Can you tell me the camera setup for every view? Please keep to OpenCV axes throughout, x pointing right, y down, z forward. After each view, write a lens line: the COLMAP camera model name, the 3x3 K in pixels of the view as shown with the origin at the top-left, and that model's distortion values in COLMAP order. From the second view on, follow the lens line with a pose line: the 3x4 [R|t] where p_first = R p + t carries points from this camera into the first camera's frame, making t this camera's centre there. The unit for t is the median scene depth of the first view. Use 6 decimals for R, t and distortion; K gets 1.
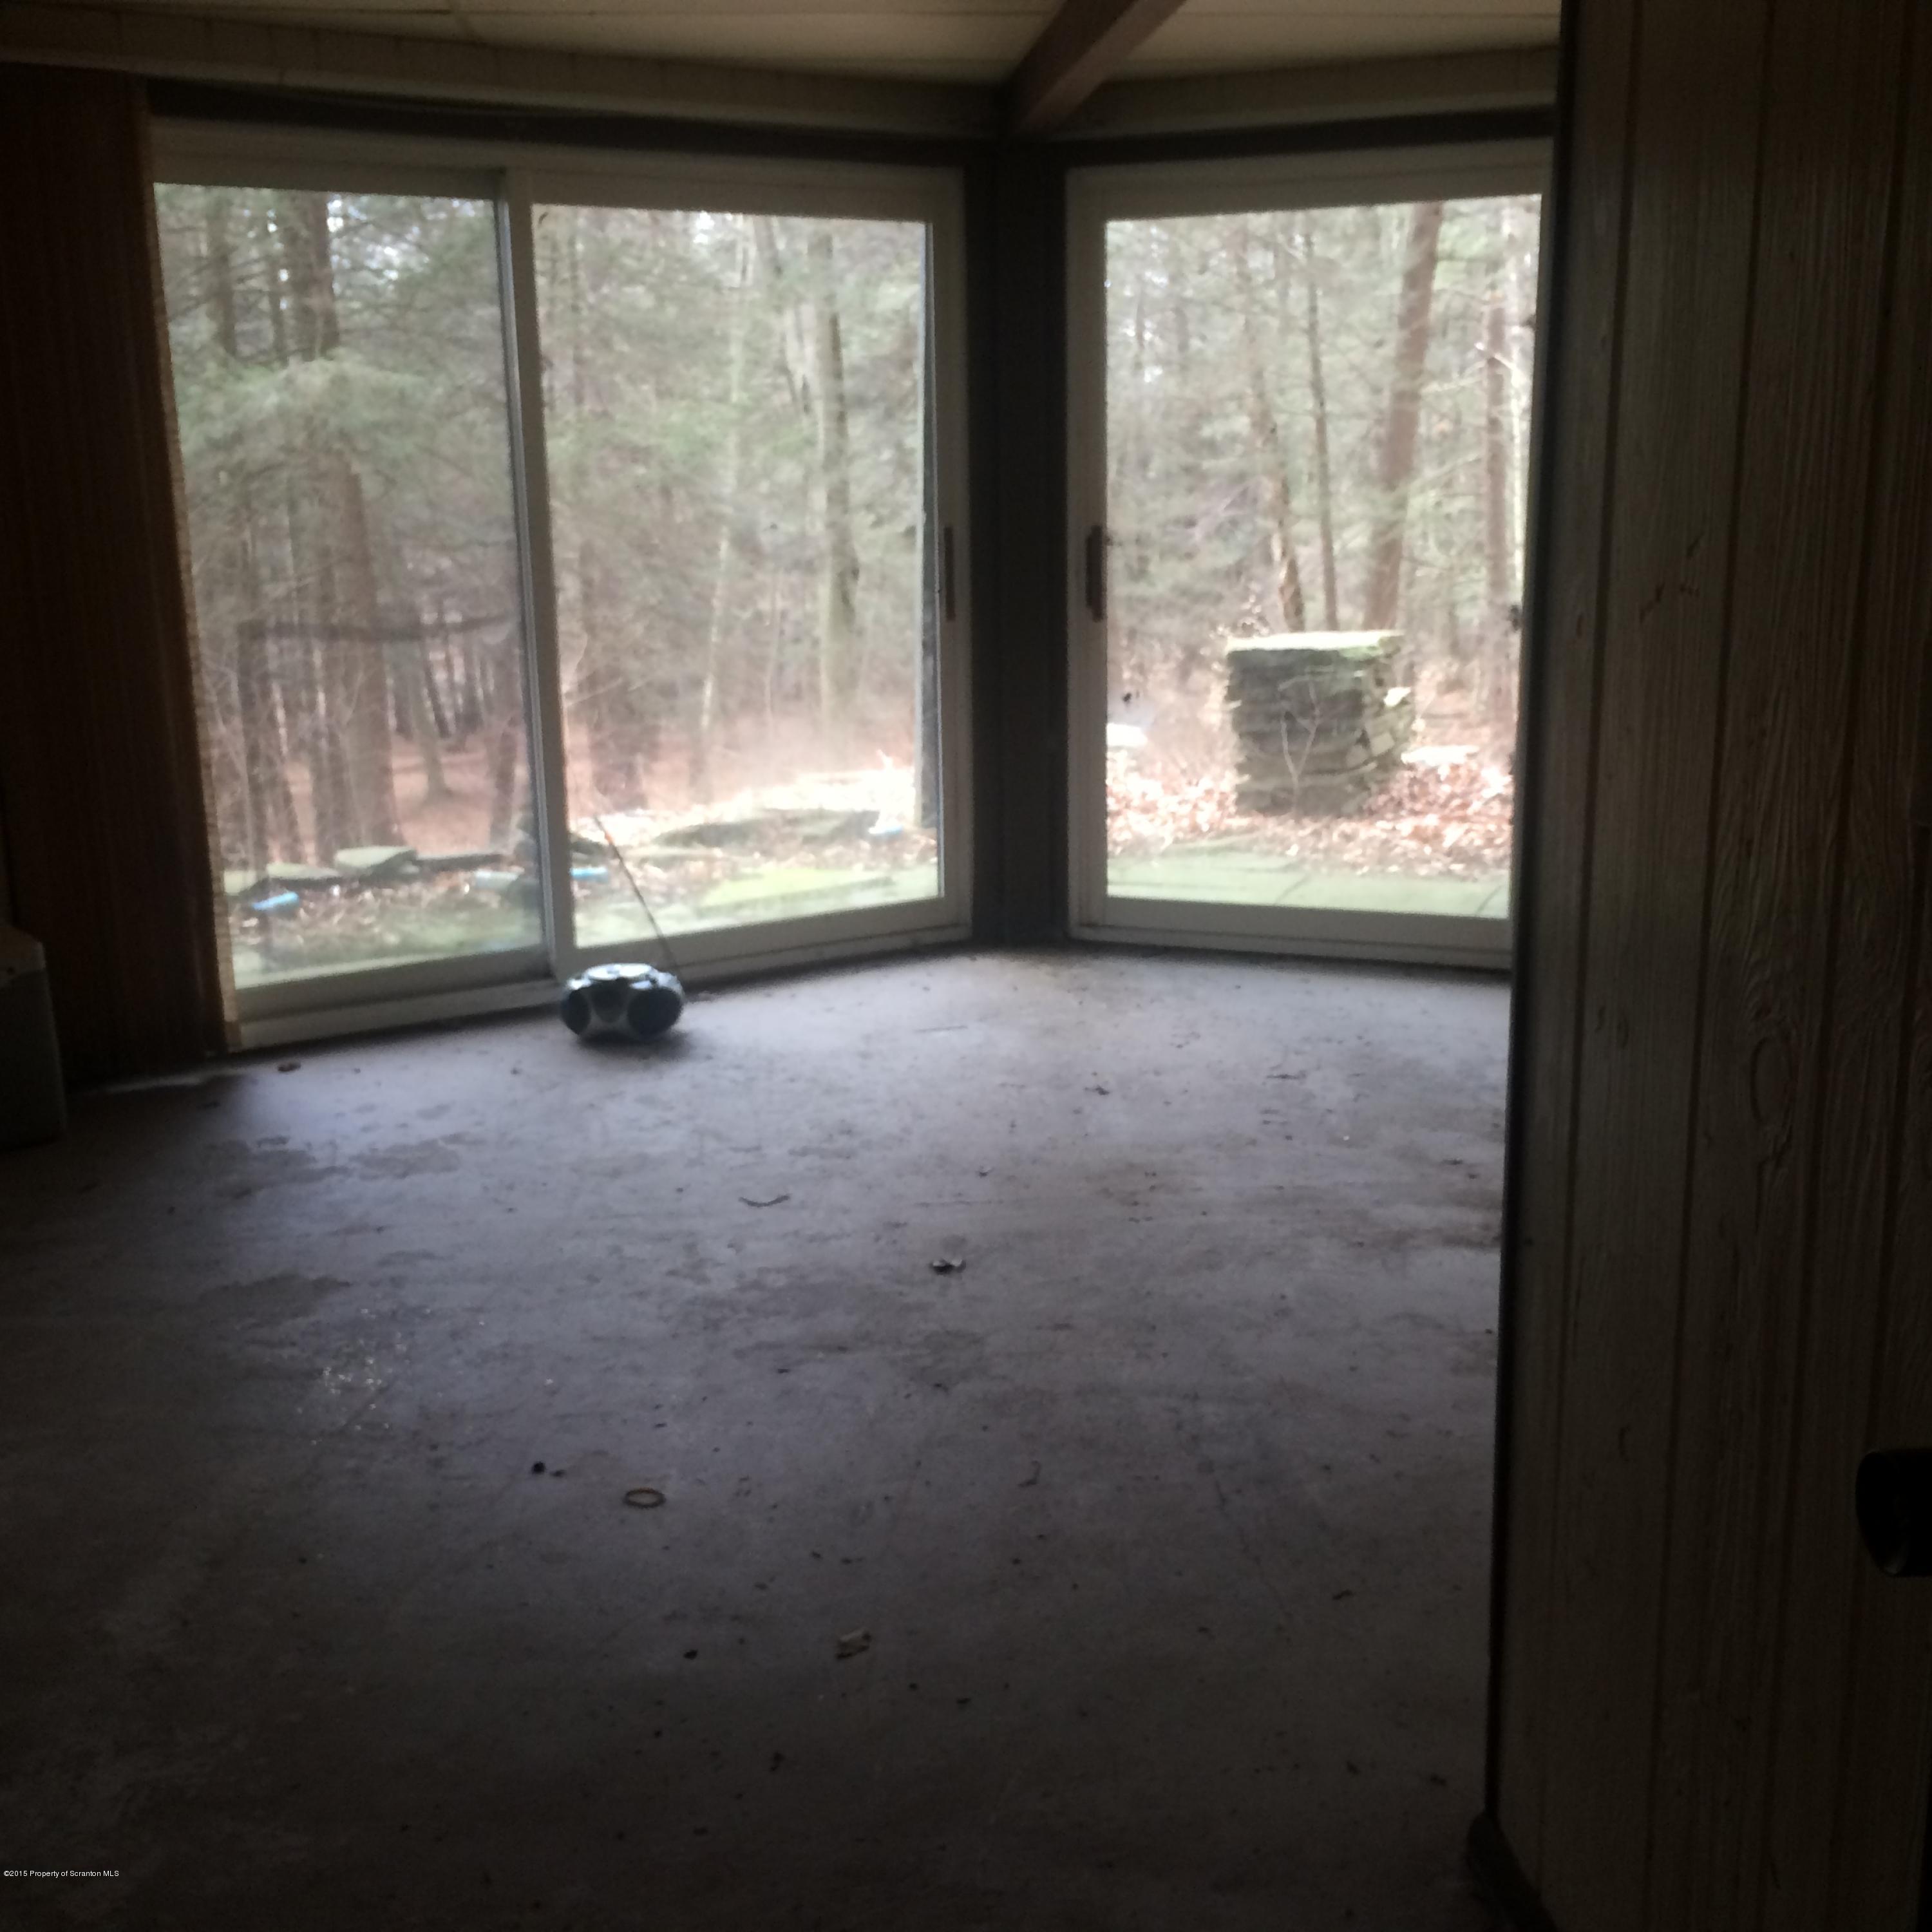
lens RADIAL K [[2119.4, 0, 966.0], [0, 2119.4, 966.0], [0, 0, 1]] dist [0.006589, 0.012509]
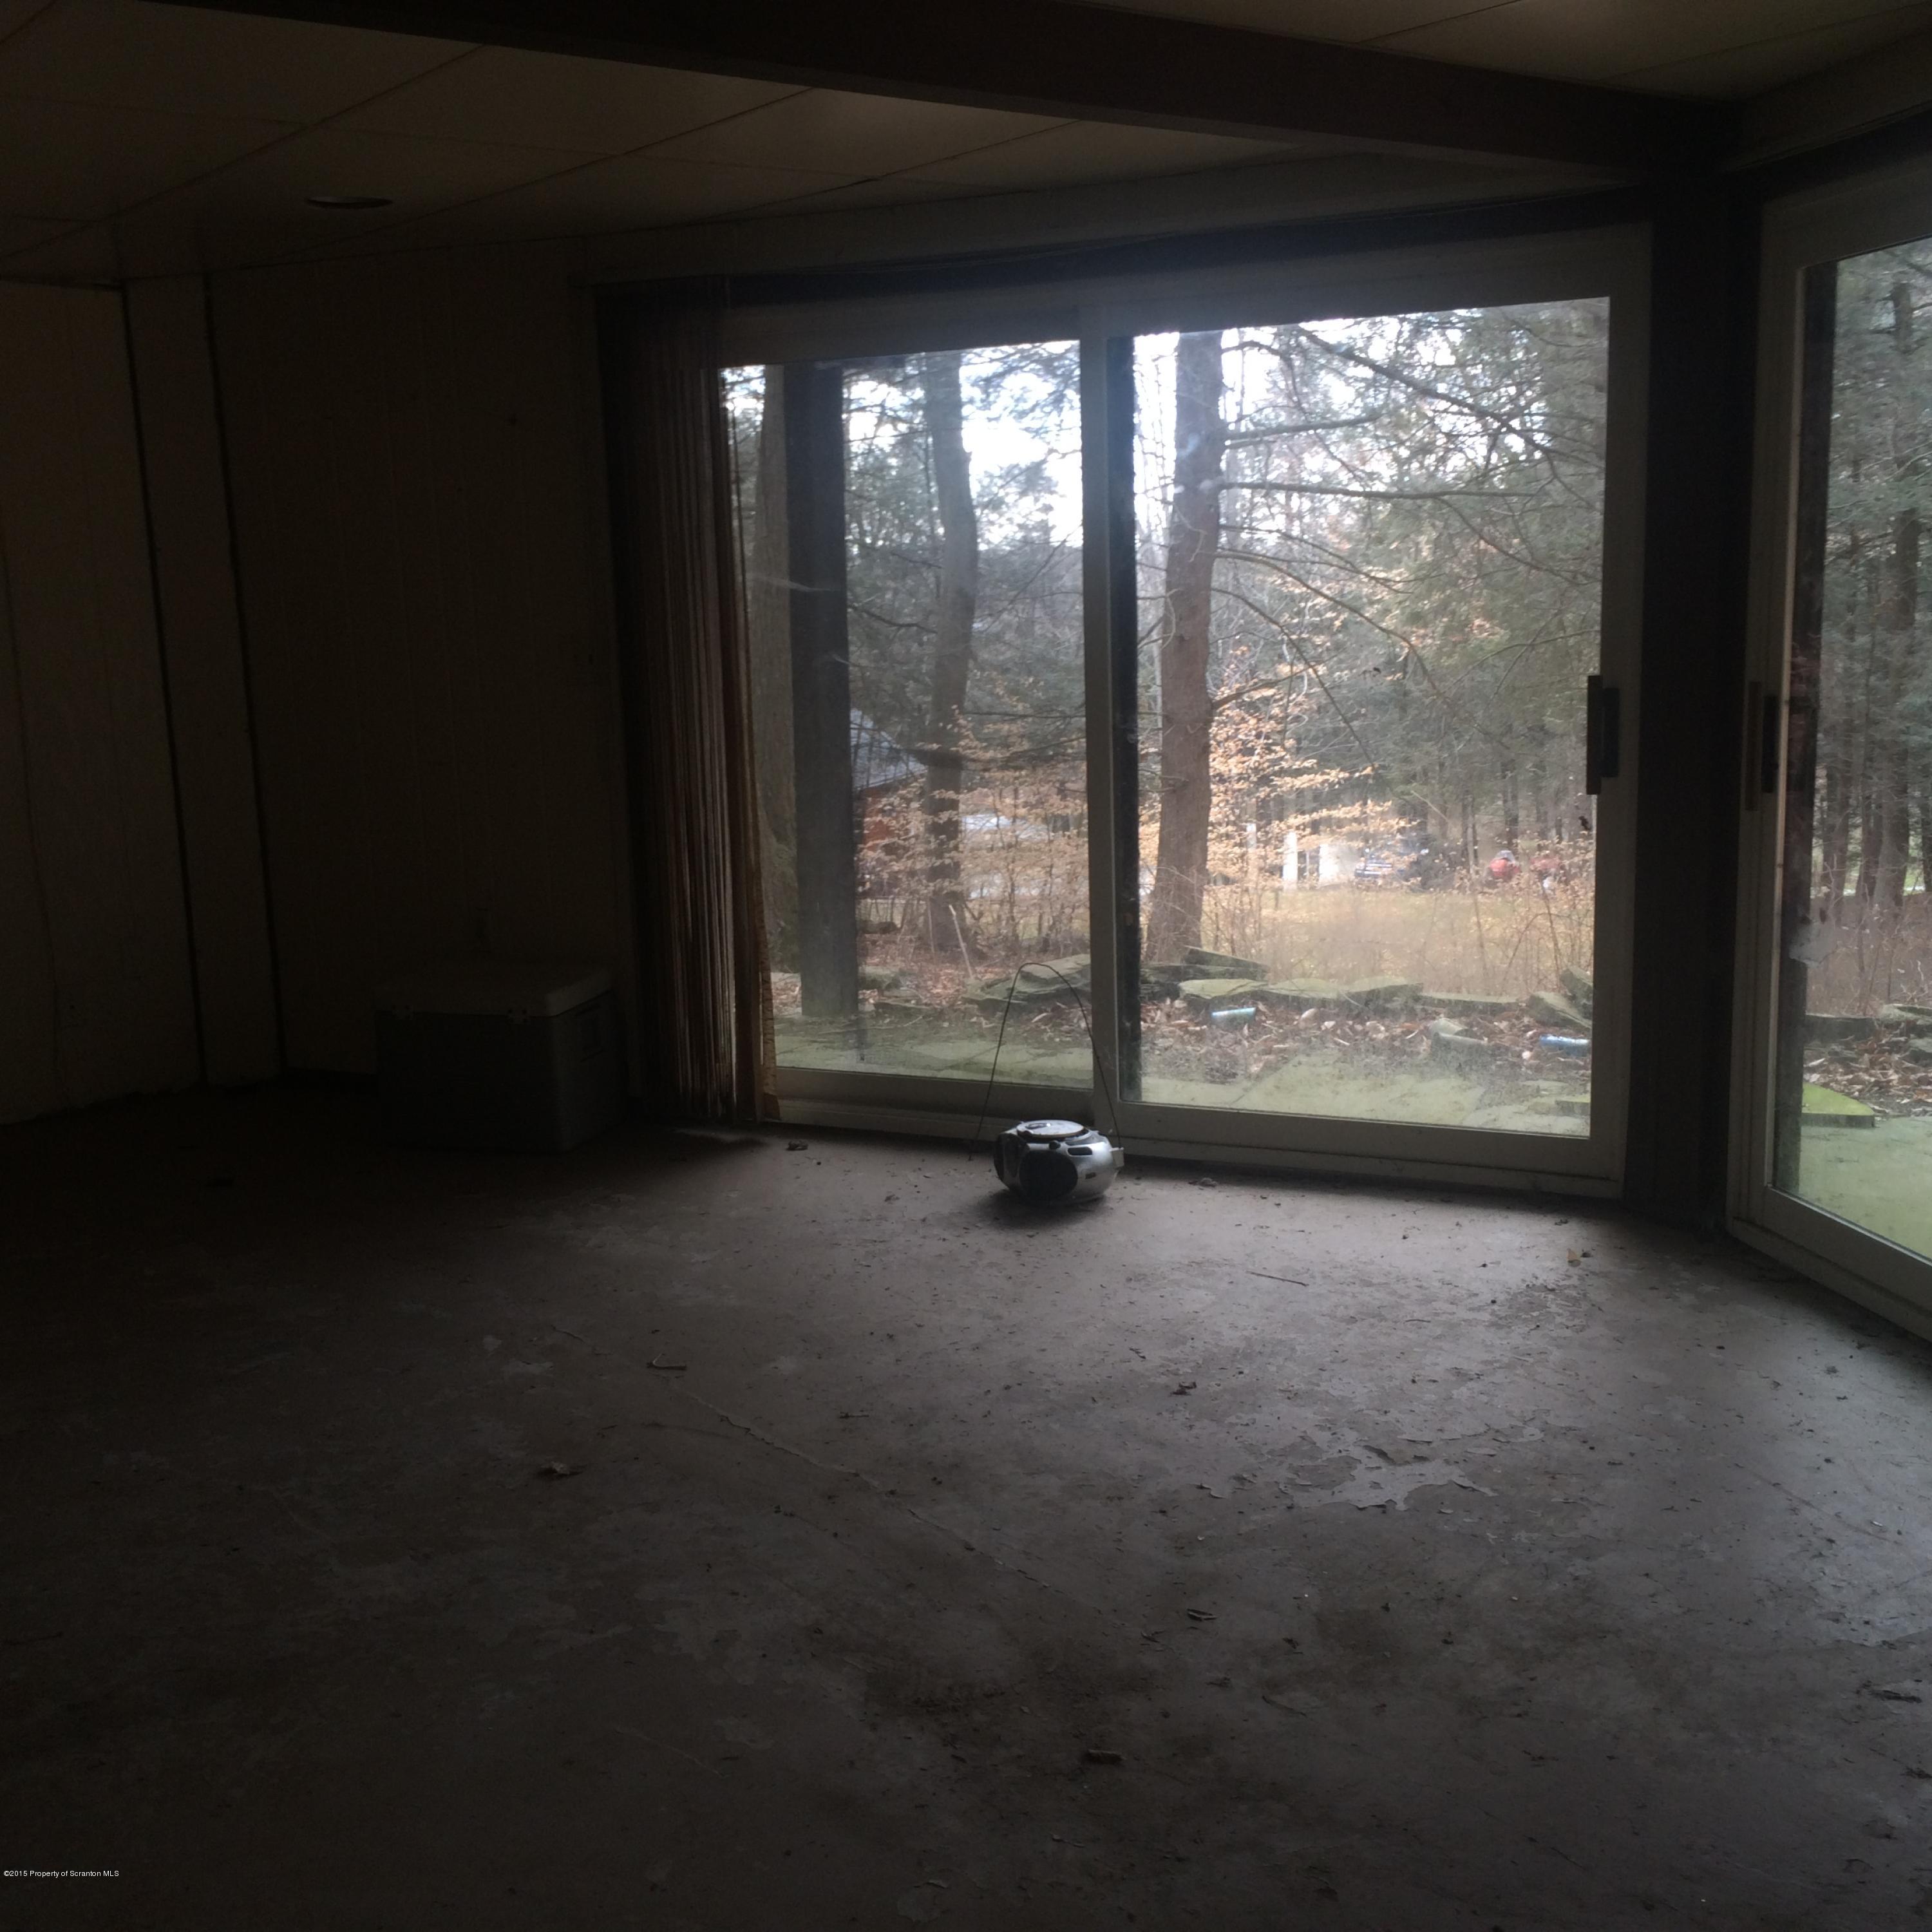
lens RADIAL K [[2119.4, 0, 966.0], [0, 2119.4, 966.0], [0, 0, 1]] dist [0.006589, 0.012509]
pose [[0.550748, 0.146677, -0.821683, 0.551289], [-0.181527, 0.981924, 0.053609, -0.106349], [0.814693, 0.119633, 0.567418, 0.393748]]
